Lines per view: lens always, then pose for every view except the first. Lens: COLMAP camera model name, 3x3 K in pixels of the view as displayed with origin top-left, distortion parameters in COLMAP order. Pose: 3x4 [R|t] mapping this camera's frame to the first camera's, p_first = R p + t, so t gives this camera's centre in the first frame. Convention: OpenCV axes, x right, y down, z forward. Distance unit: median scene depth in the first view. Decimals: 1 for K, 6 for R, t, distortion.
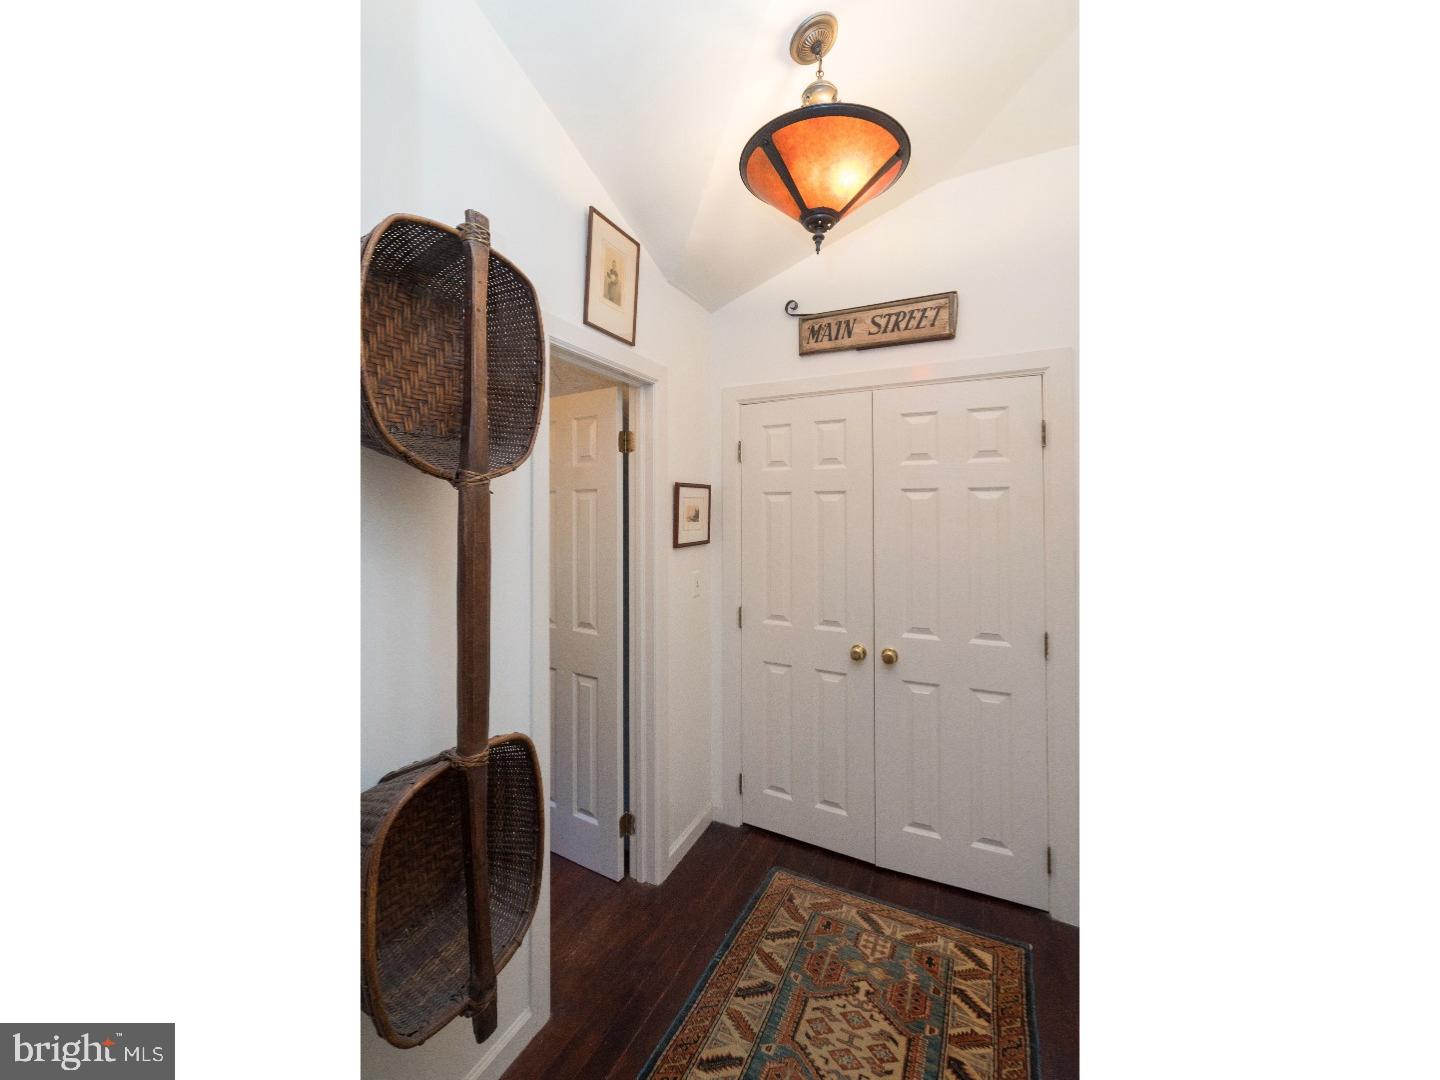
lens RADIAL K [[683.2, 0, 722.3], [0, 683.2, 500.7], [0, 0, 1]] dist [-0.003563, 0.000611]
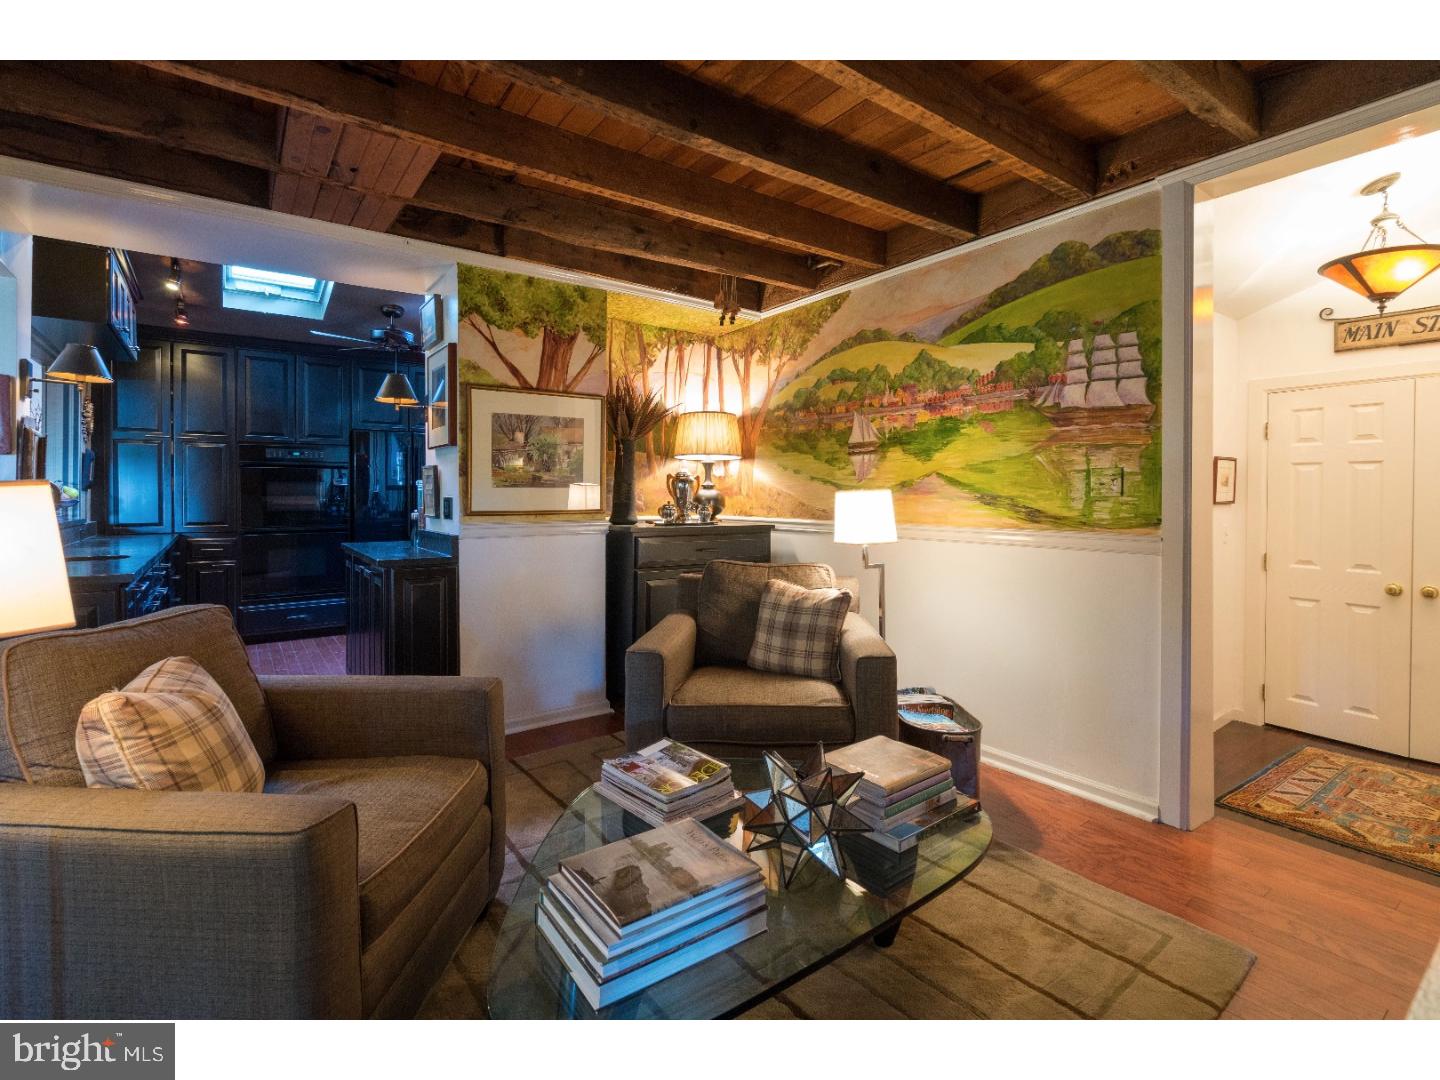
lens RADIAL K [[683.2, 0, 722.3], [0, 683.2, 500.7], [0, 0, 1]] dist [-0.003563, 0.000611]
pose [[0.848703, 0.012343, -0.528726, -0.189859], [0.004749, 0.999509, 0.030956, 0.014907], [0.528849, -0.028784, 0.848228, -0.710632]]
